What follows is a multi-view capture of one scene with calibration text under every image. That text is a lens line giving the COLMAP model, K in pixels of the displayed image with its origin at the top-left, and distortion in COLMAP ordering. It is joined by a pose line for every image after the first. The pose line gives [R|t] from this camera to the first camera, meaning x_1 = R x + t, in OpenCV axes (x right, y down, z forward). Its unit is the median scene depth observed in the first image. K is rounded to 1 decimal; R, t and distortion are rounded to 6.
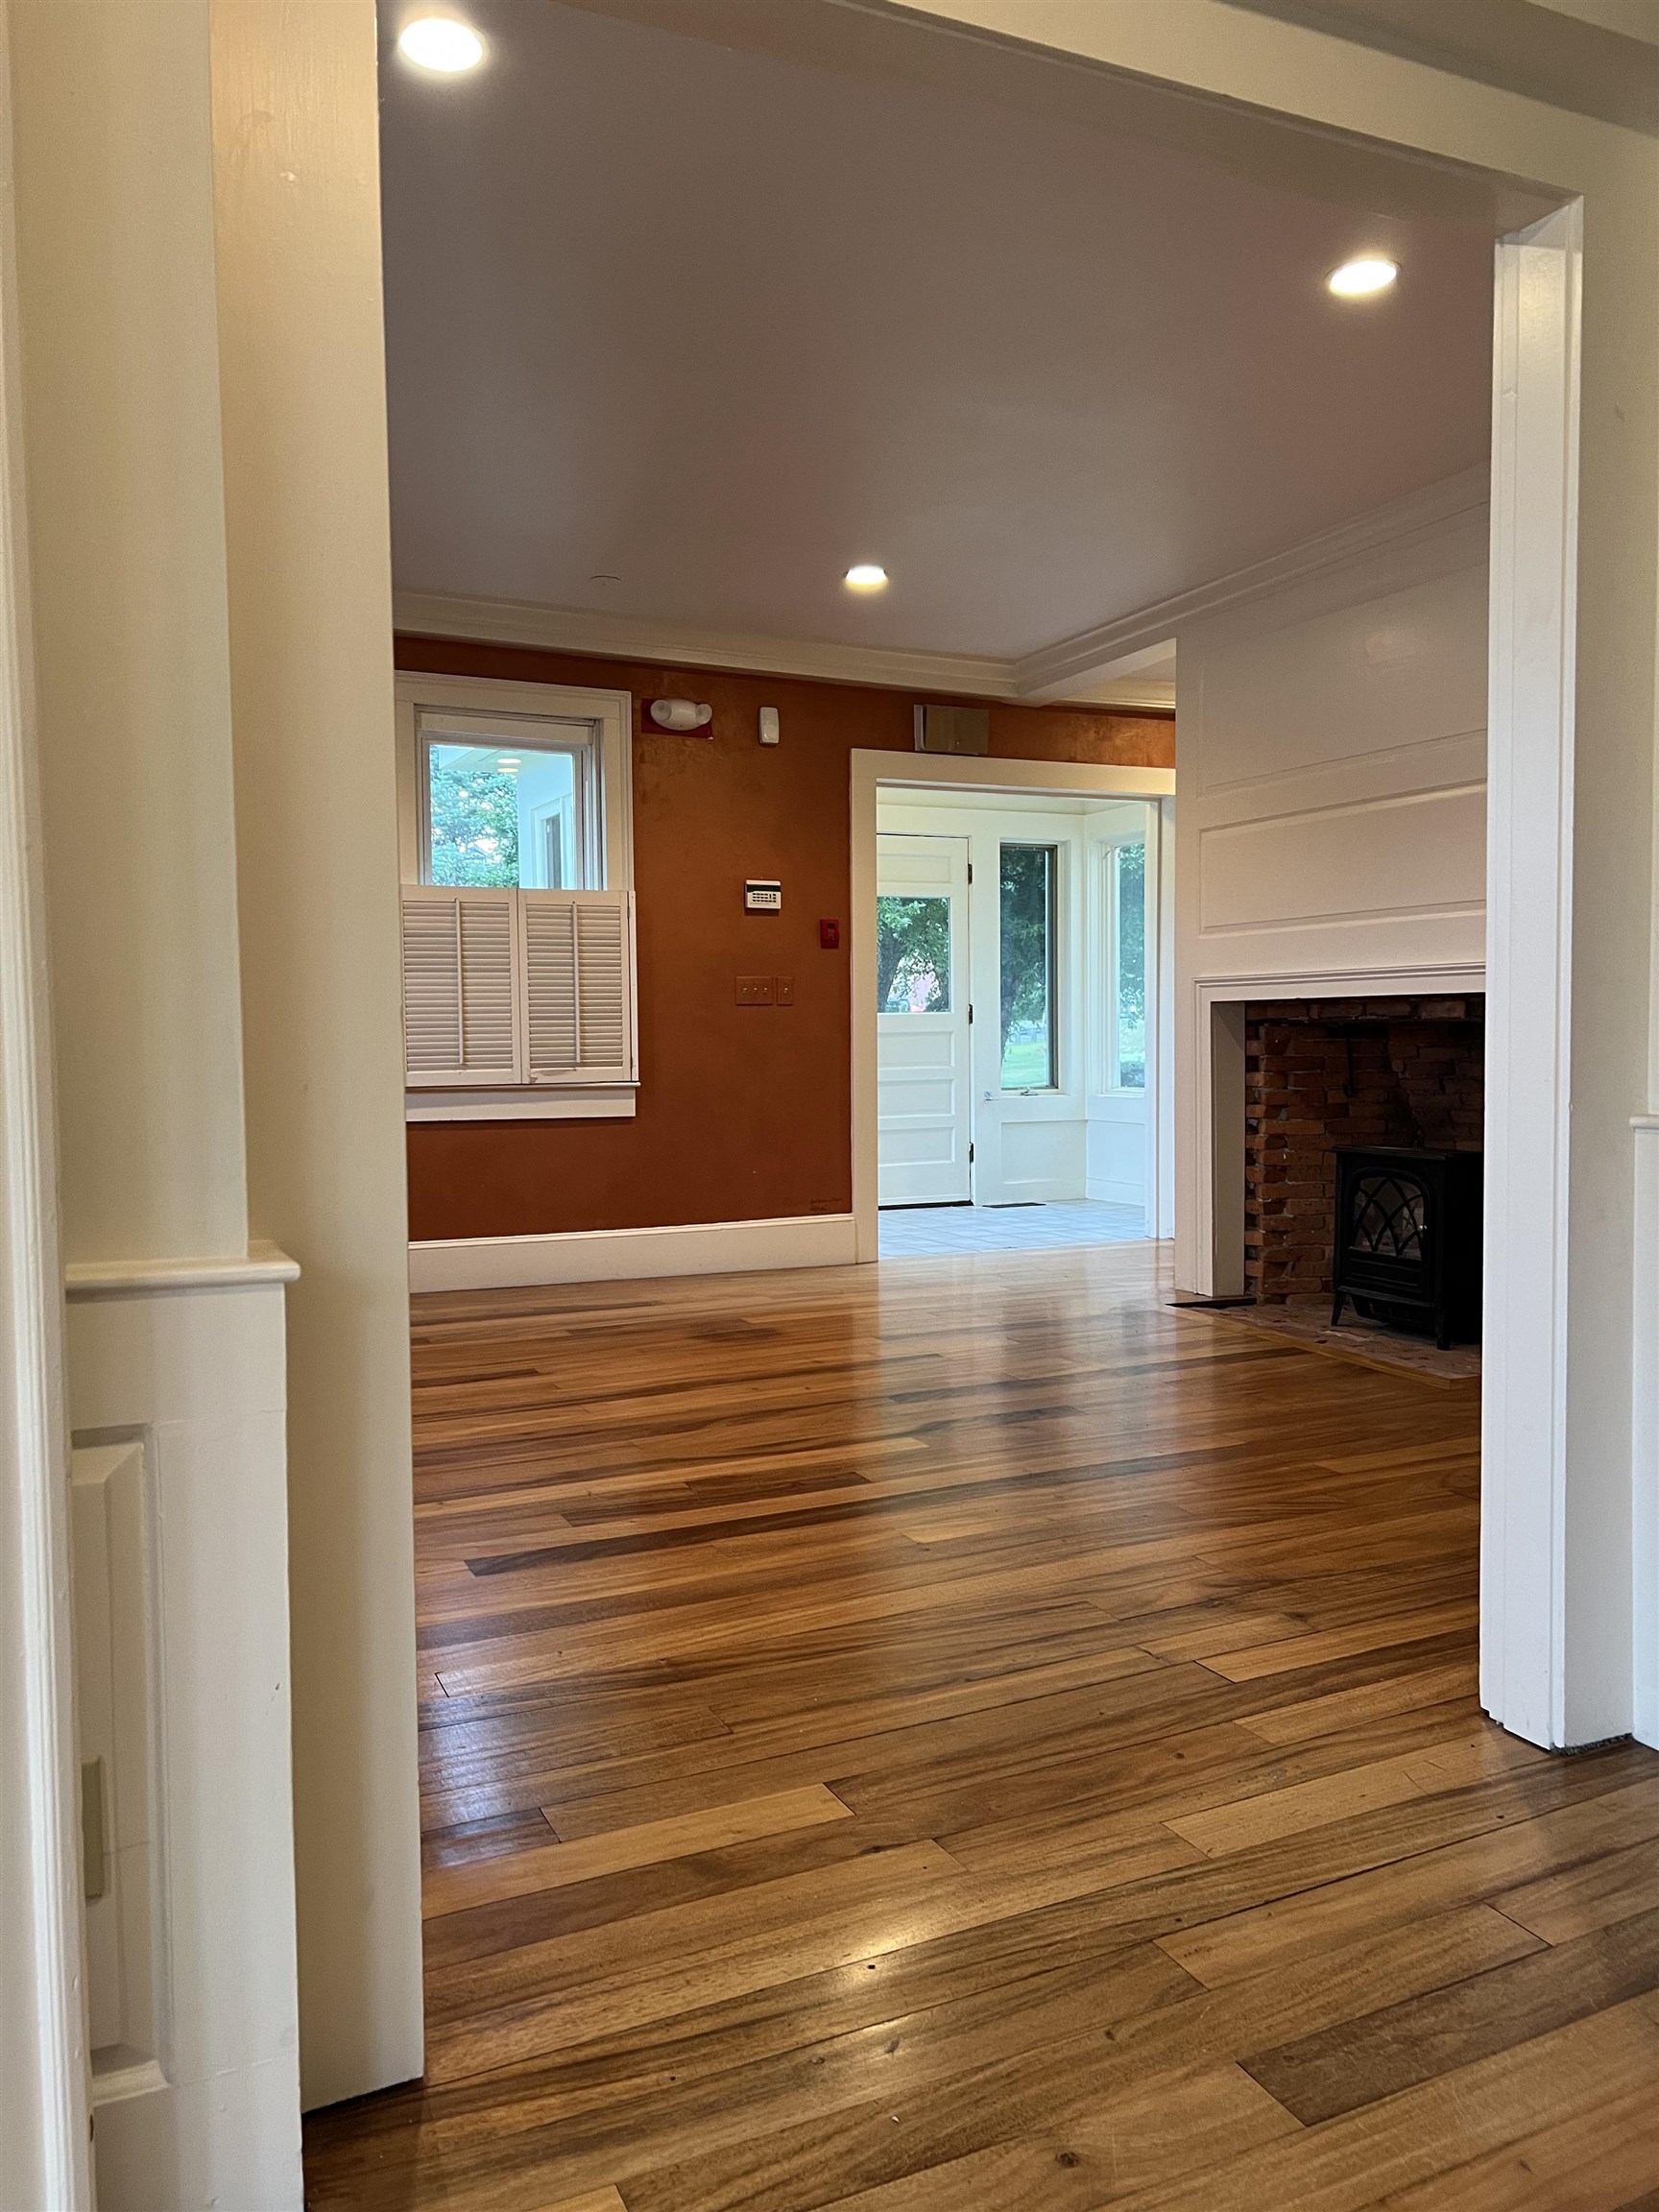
lens RADIAL K [[1663.7, 0, 832.0], [0, 1663.7, 1106.1], [0, 0, 1]] dist [0.035955, -0.029526]
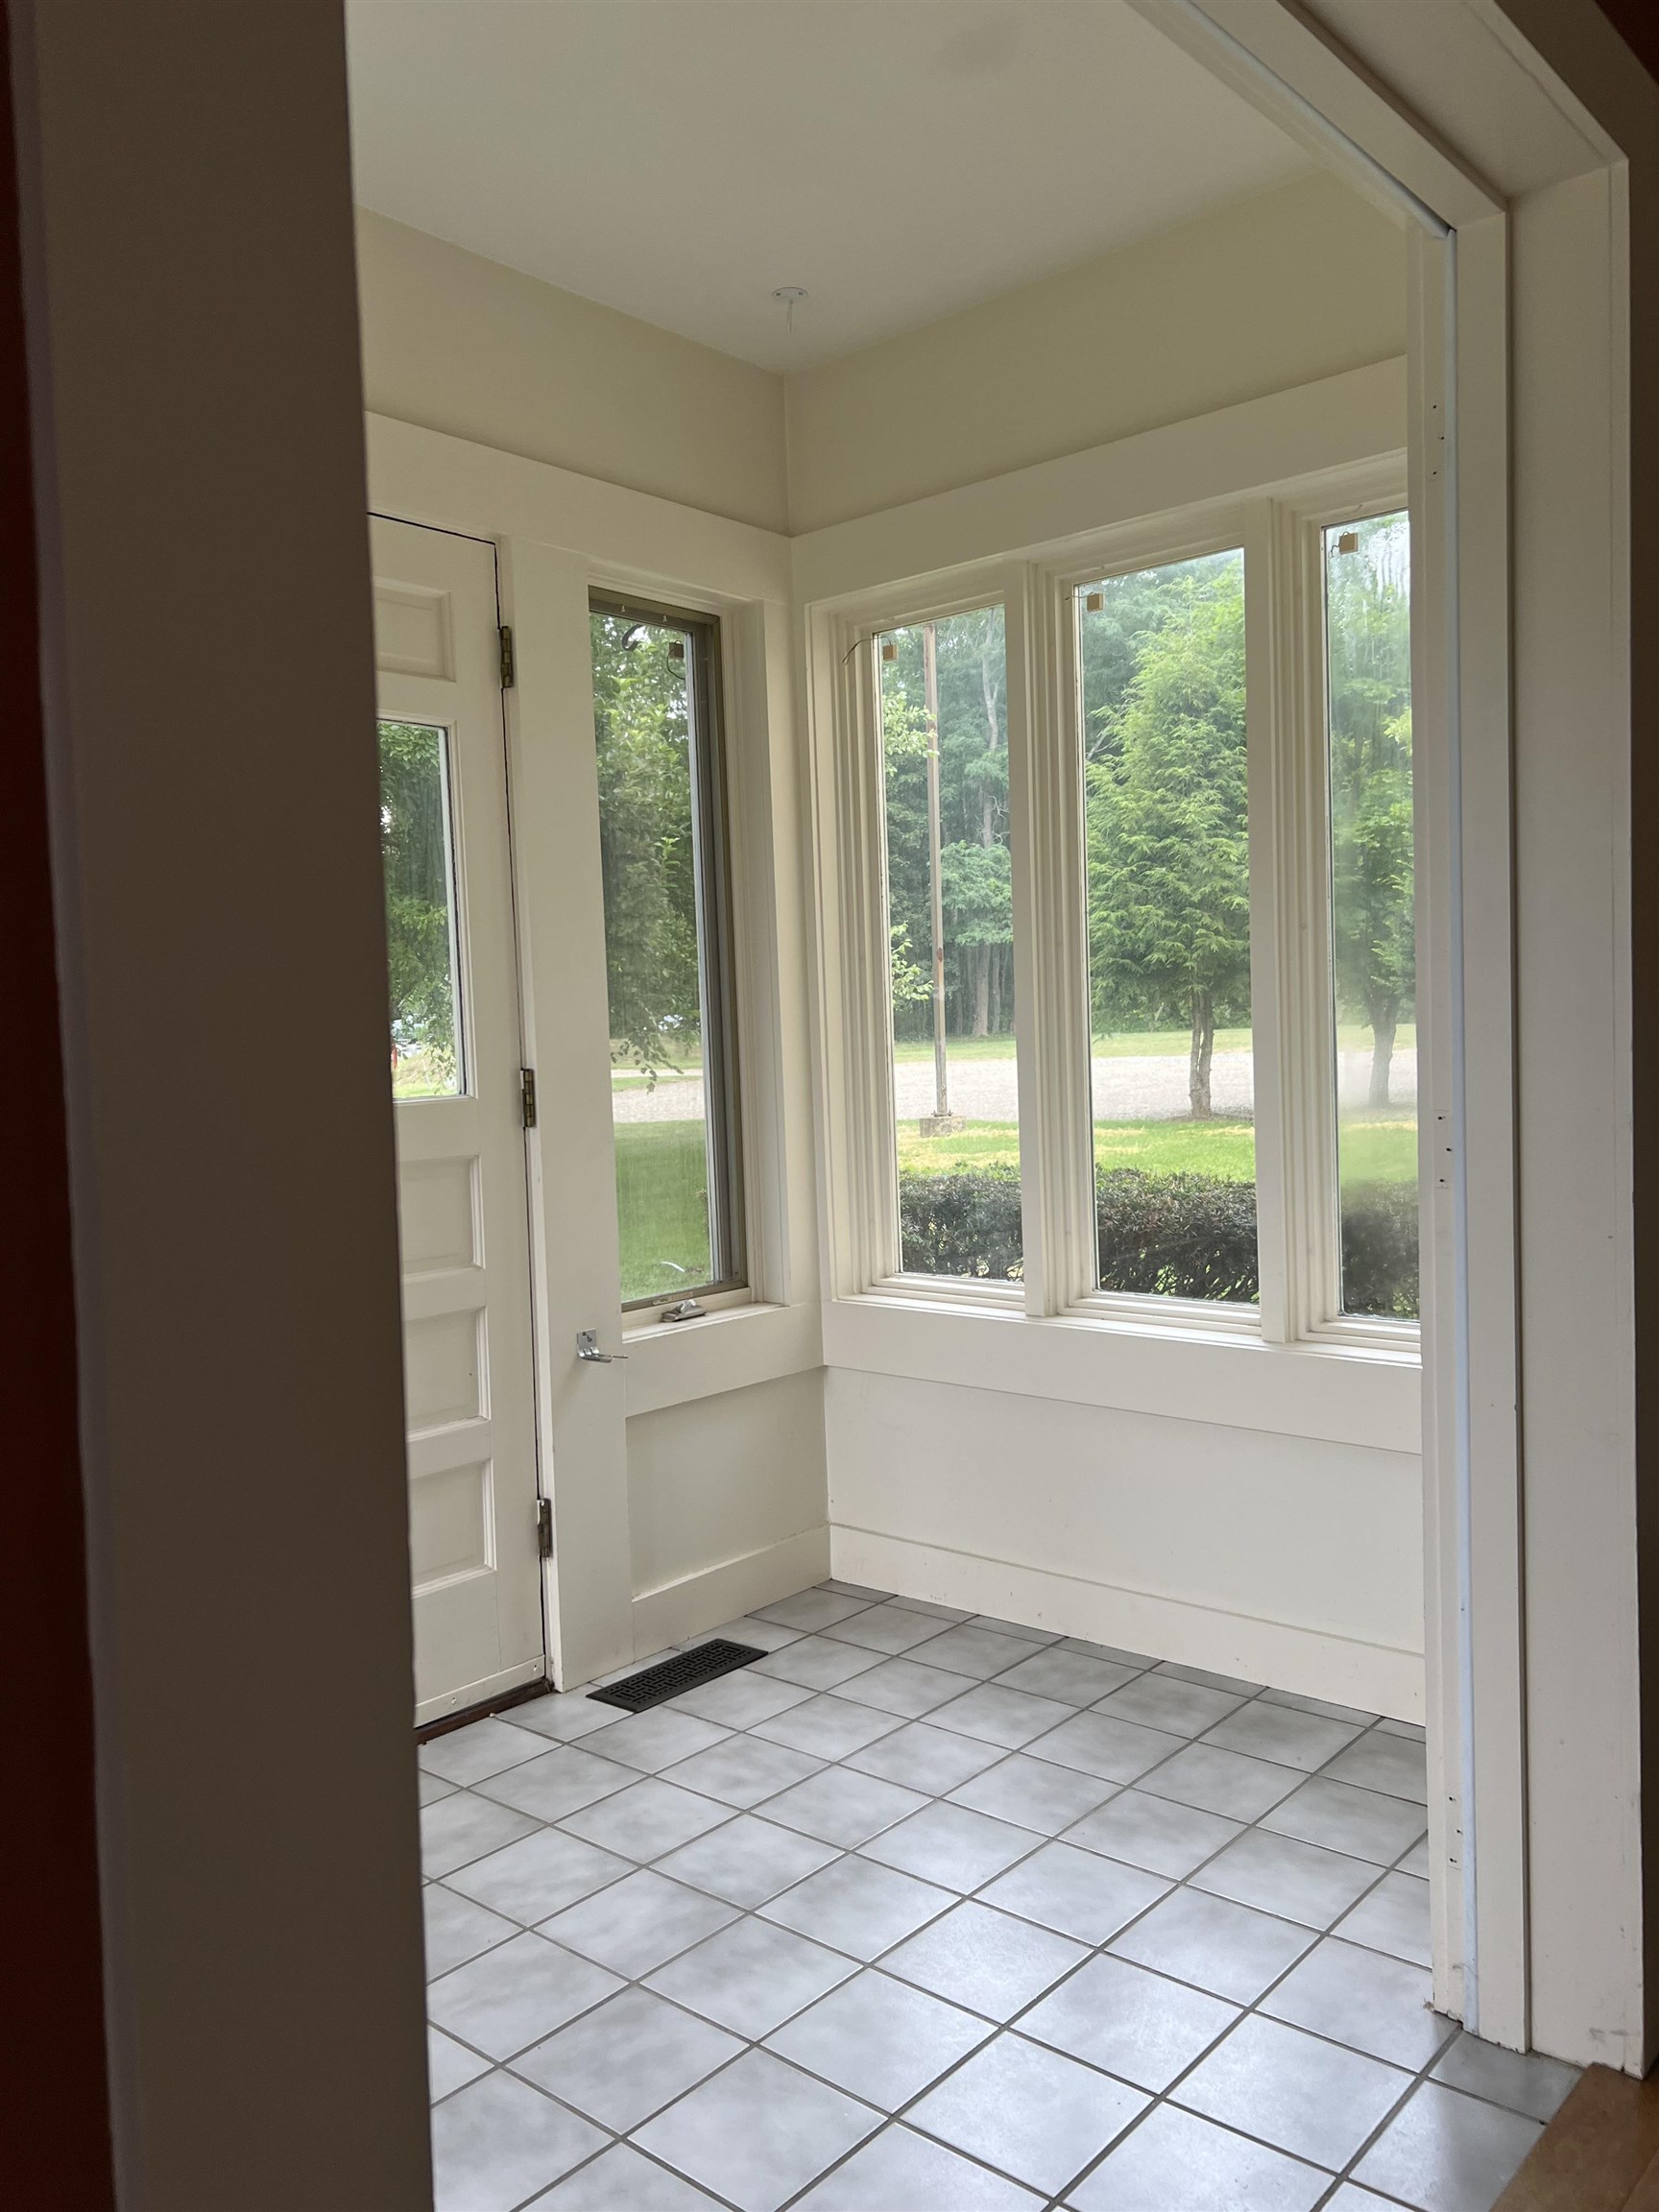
lens RADIAL K [[1663.7, 0, 831.0], [0, 1663.7, 1107.3], [0, 0, 1]] dist [0.035955, -0.029526]
pose [[0.918367, -0.038501, 0.393852, 0.010933], [0.041870, 0.999123, 0.000040, -0.049769], [-0.393508, 0.016454, 0.919174, 0.668634]]
